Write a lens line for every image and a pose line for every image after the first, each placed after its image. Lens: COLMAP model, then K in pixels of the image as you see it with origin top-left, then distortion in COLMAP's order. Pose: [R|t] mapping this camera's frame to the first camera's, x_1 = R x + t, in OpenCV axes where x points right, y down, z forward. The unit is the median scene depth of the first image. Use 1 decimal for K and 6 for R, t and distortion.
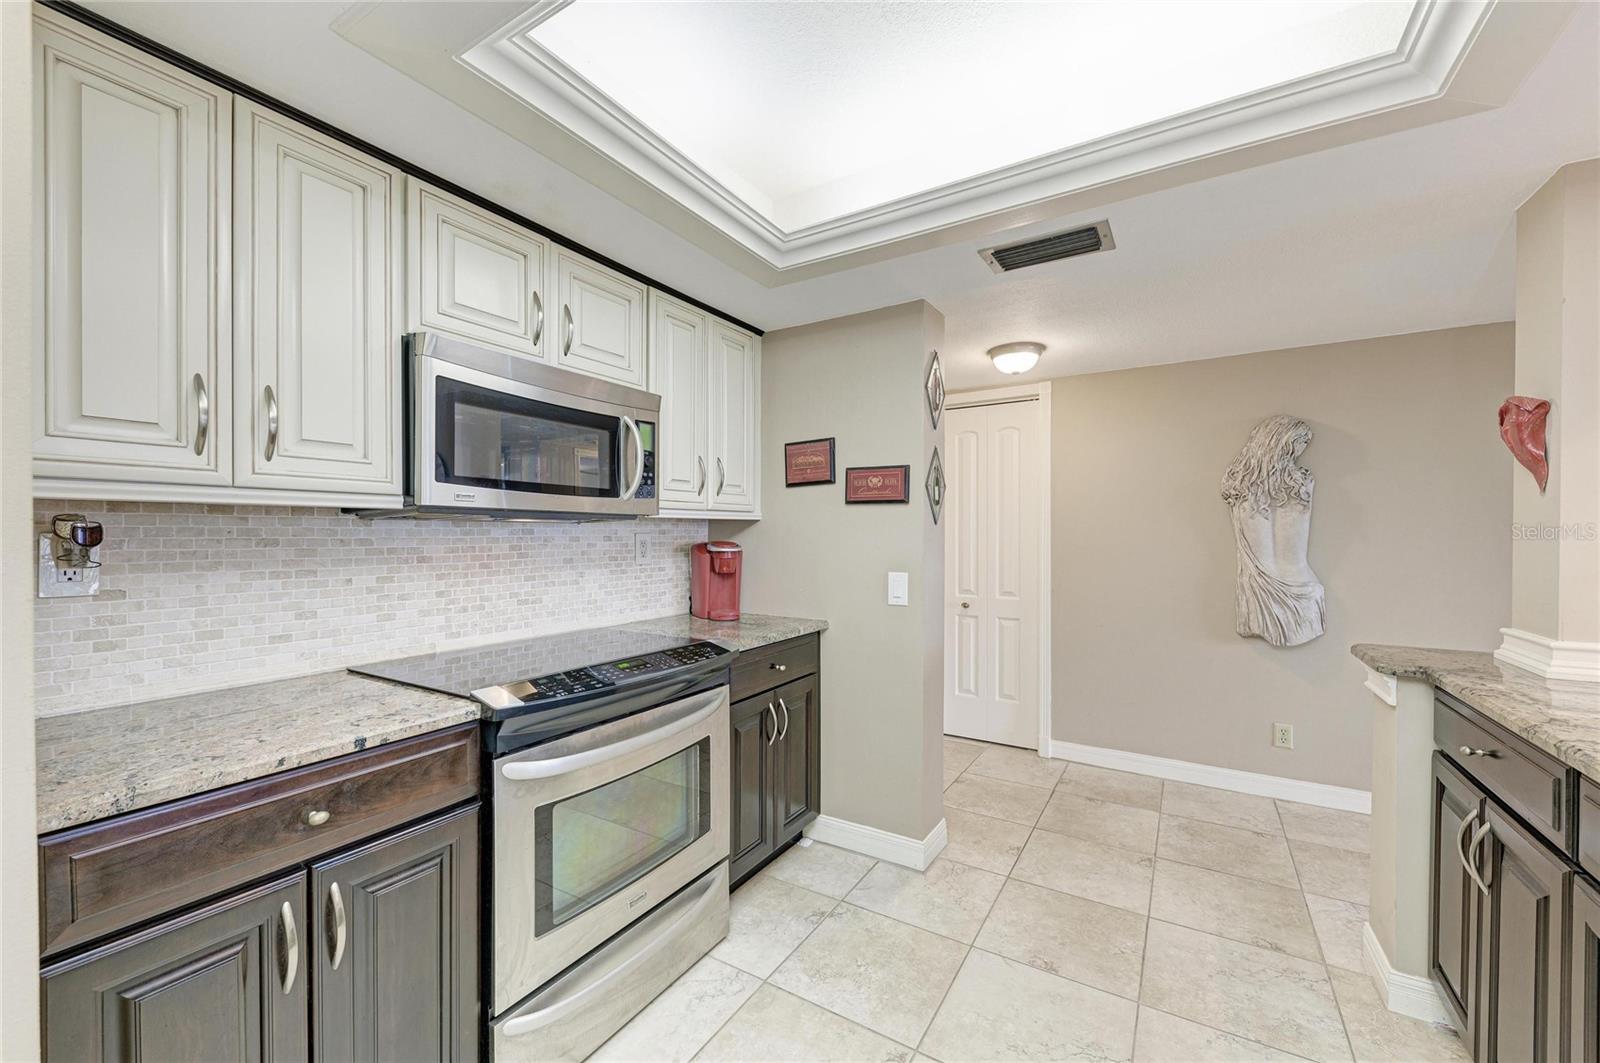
lens RADIAL K [[614.5, 0, 830.7], [0, 614.5, 538.5], [0, 0, 1]] dist [0.011264, -0.003115]
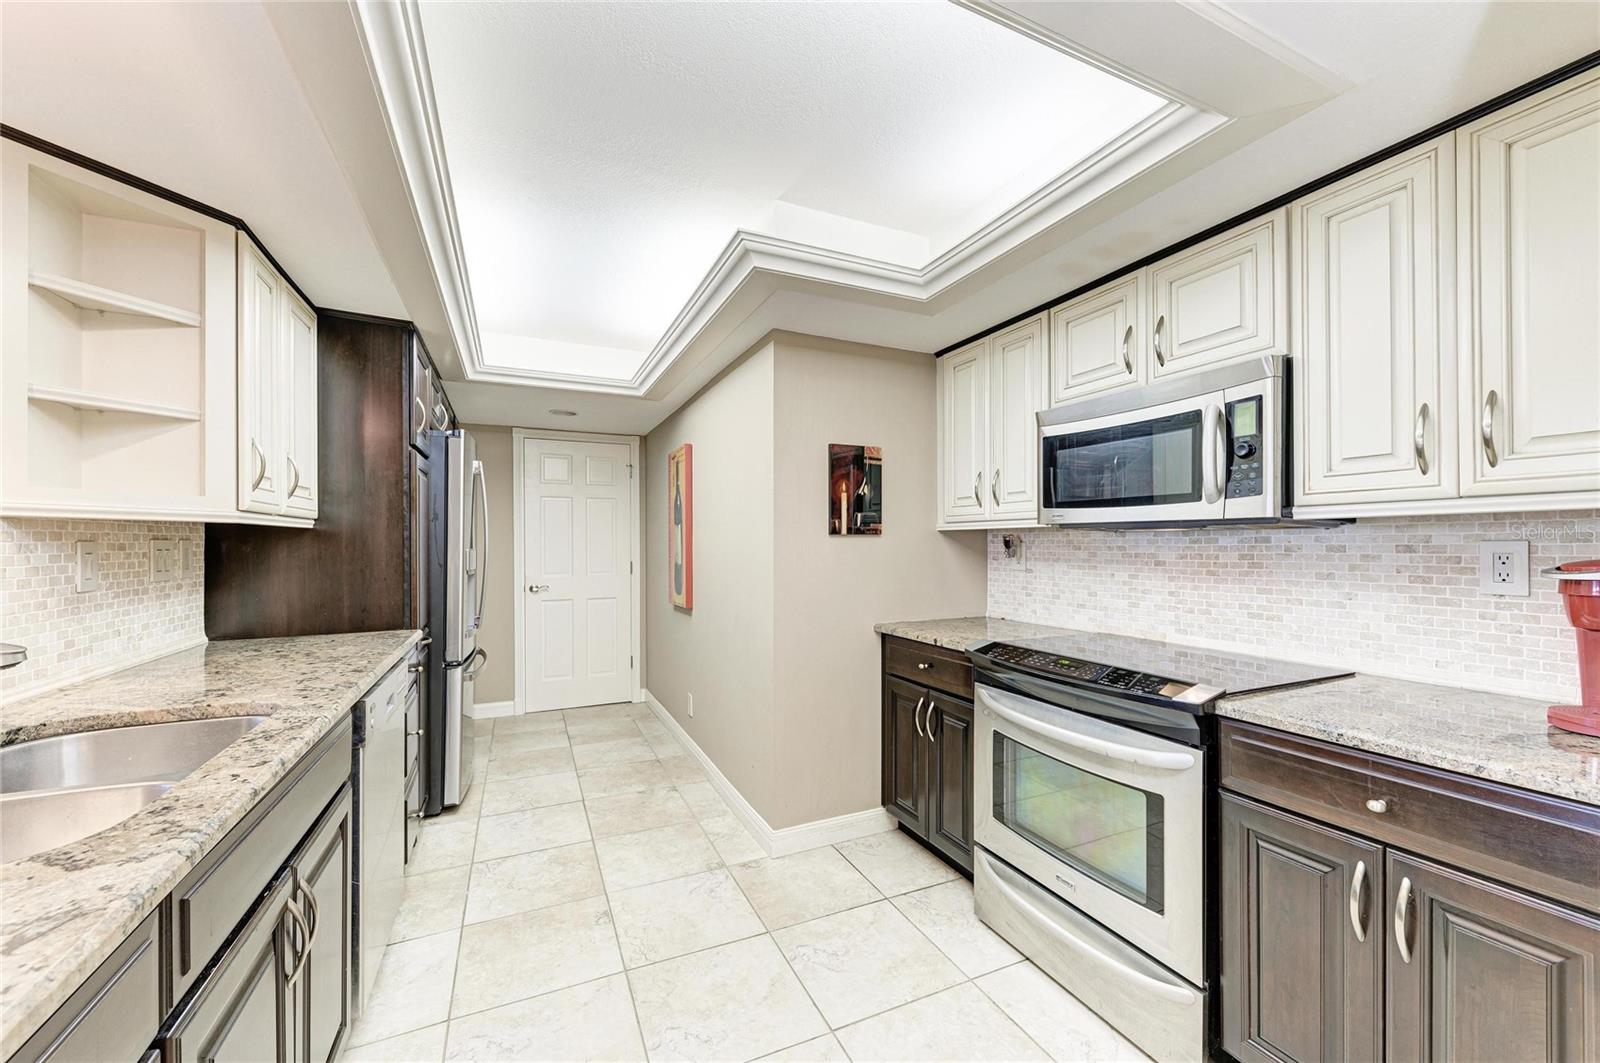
lens RADIAL K [[614.5, 0, 823.3], [0, 614.5, 543.2], [0, 0, 1]] dist [0.011264, -0.003115]
pose [[-0.545061, -0.003876, -0.838387, 0.692542], [-0.008310, 0.999965, 0.000779, -0.001624], [0.838355, 0.007392, -0.545074, 1.045376]]
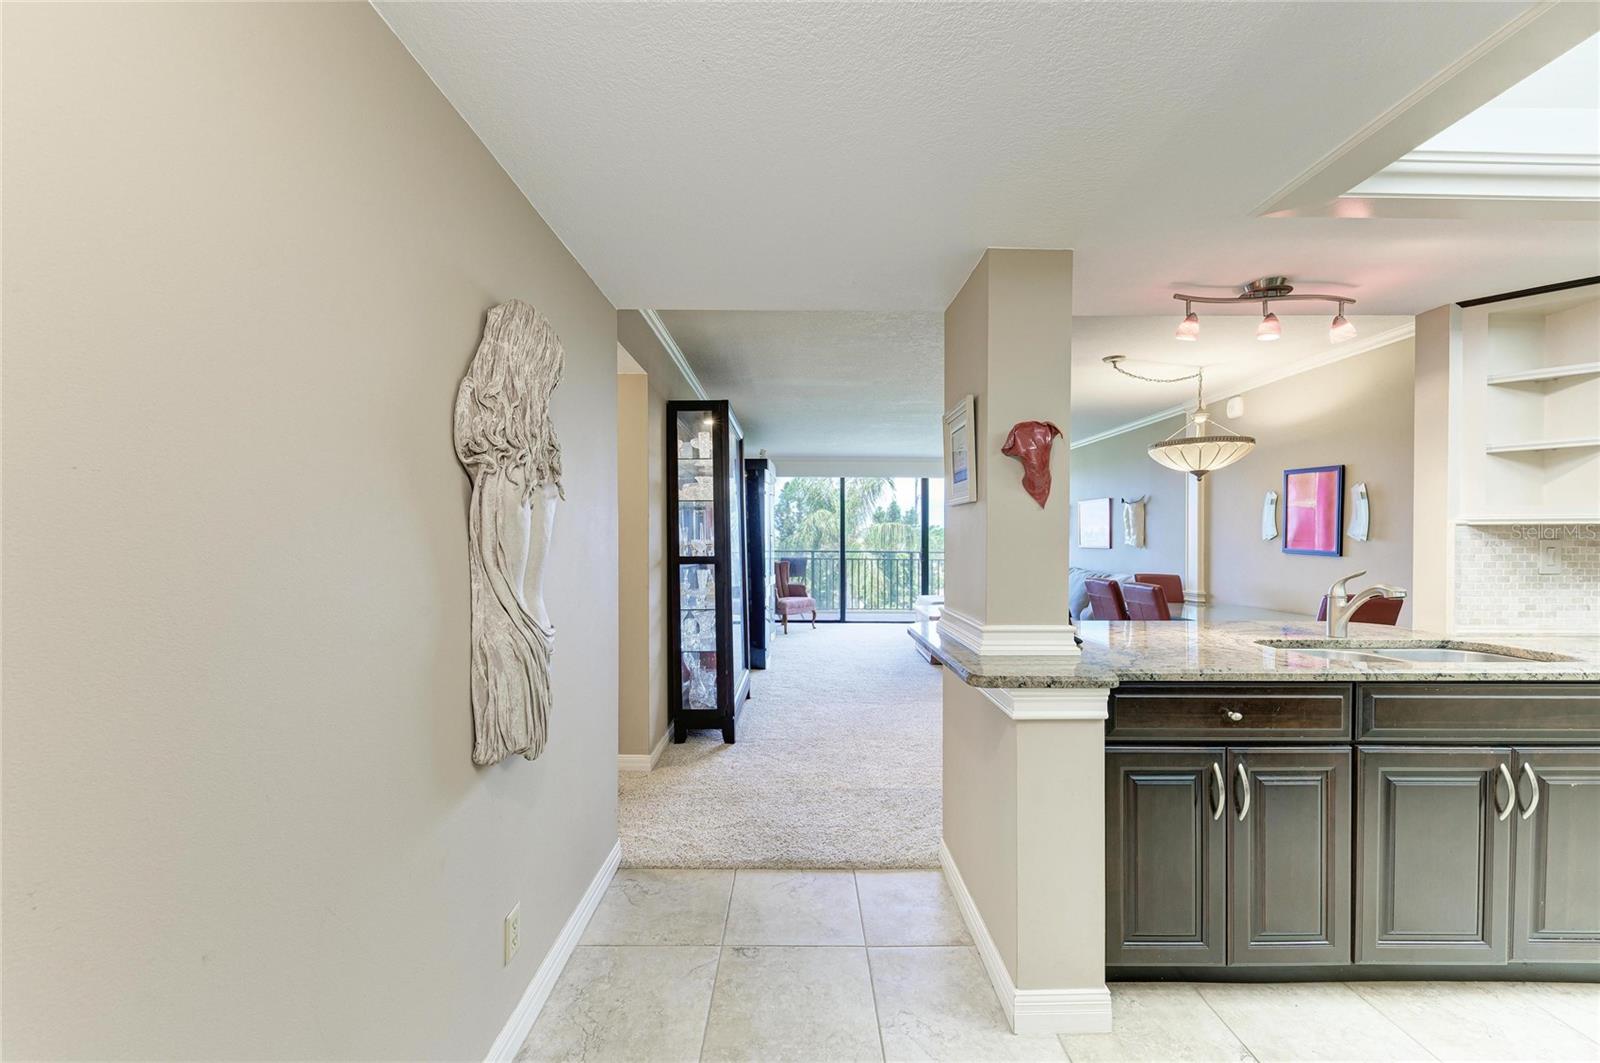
lens RADIAL K [[614.5, 0, 795.2], [0, 614.5, 542.5], [0, 0, 1]] dist [0.011264, -0.003115]
pose [[-0.500656, -0.010614, 0.865581, 0.189882], [-0.001452, 0.999934, 0.011421, -0.001476], [-0.865645, 0.004461, -0.500639, 1.693718]]
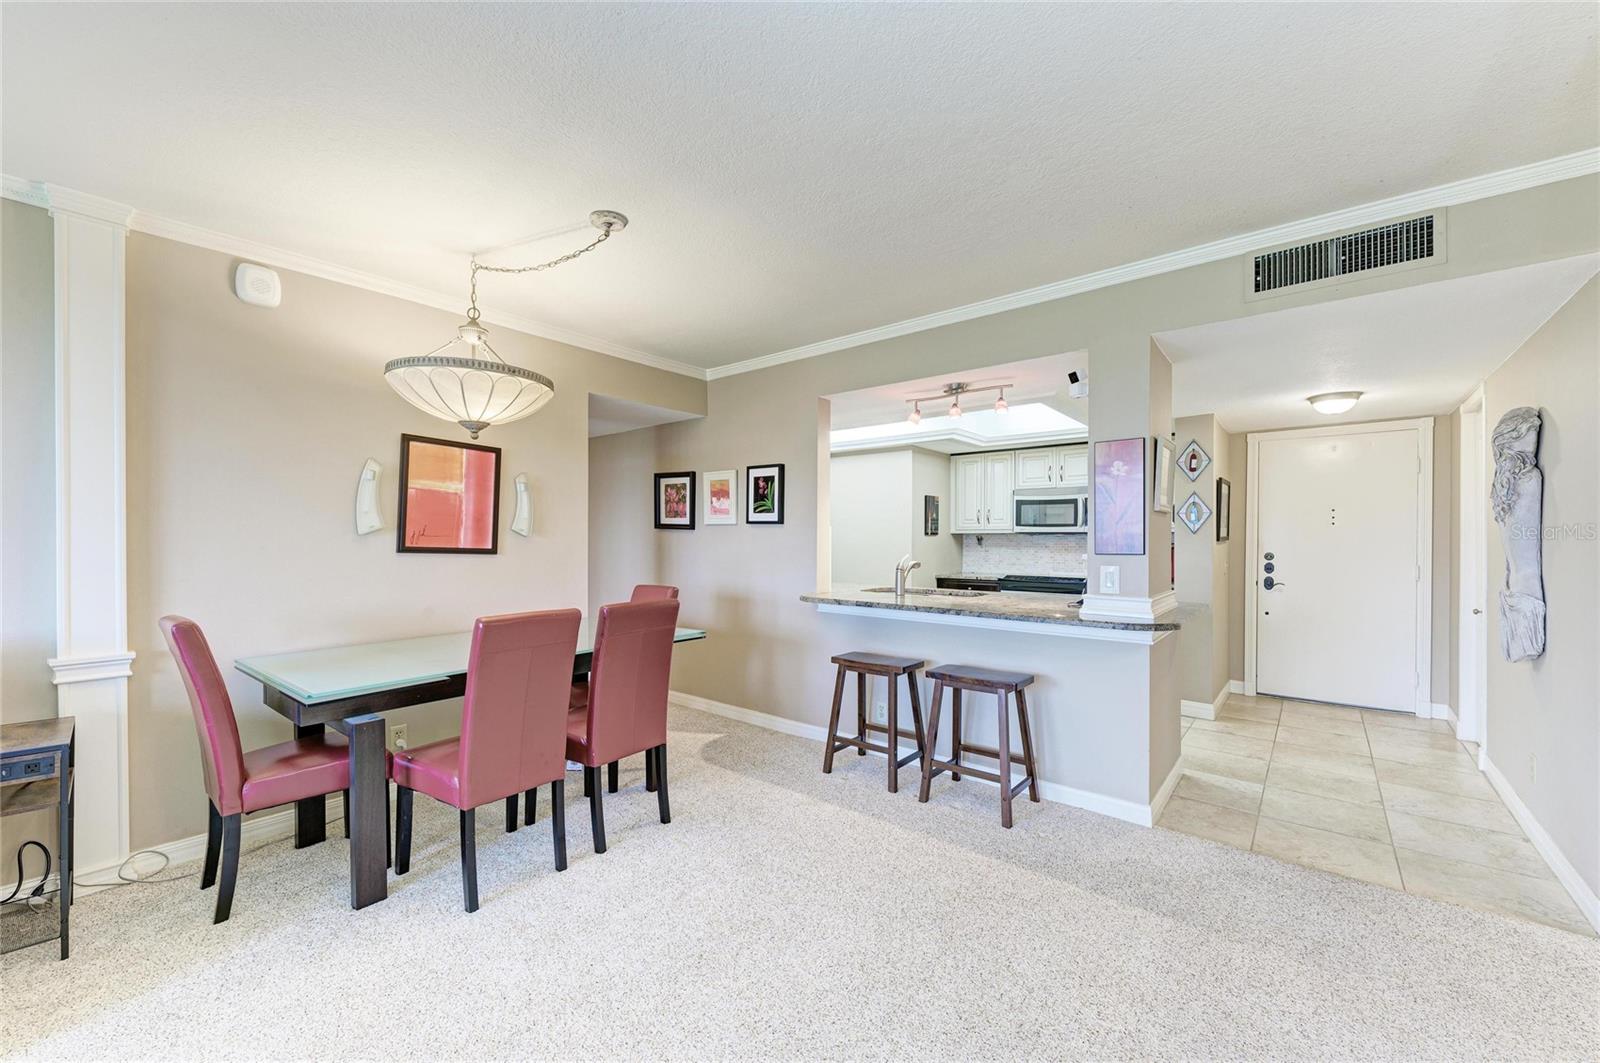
lens RADIAL K [[614.5, 0, 797.1], [0, 614.5, 540.0], [0, 0, 1]] dist [0.011264, -0.003115]
pose [[-0.157982, -0.002597, -0.987439, 2.739603], [-0.012310, 0.999924, -0.000661, 0.015568], [0.987365, 0.012051, -0.158002, 0.167248]]
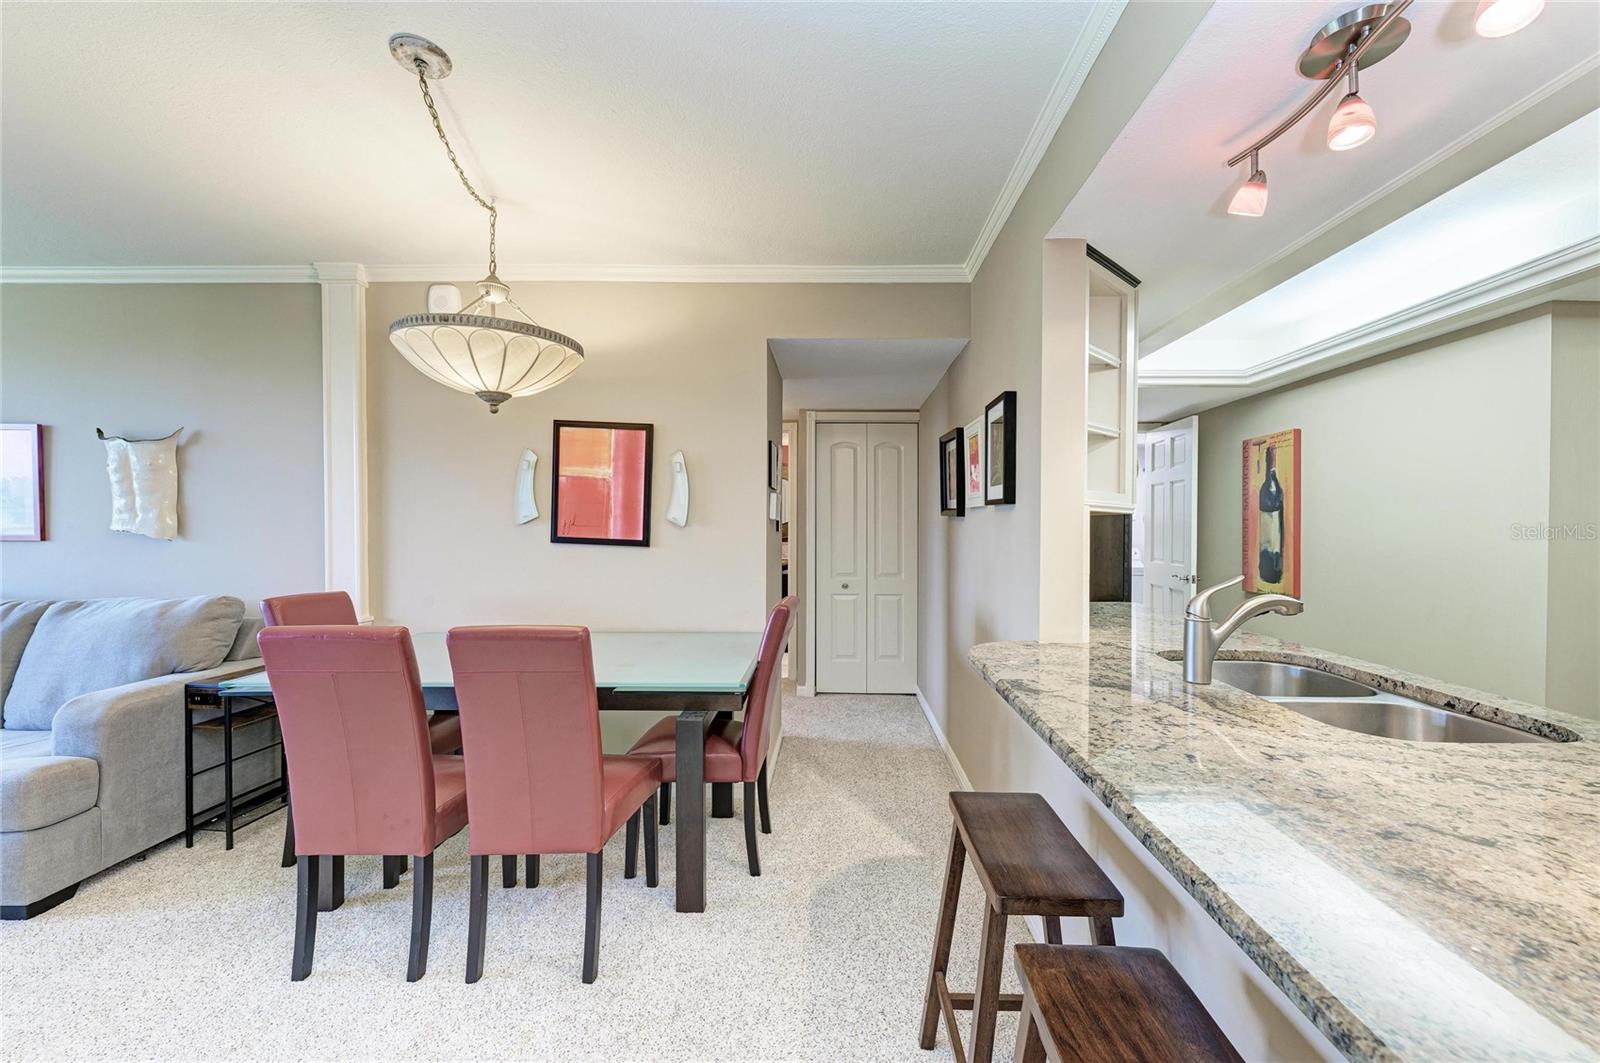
lens RADIAL K [[614.5, 0, 805.8], [0, 614.5, 540.8], [0, 0, 1]] dist [0.011264, -0.003115]
pose [[-0.873798, 0.000653, -0.486290, 1.505548], [-0.013338, 0.999591, 0.025309, 0.007244], [0.486107, 0.028600, -0.873431, 0.579517]]
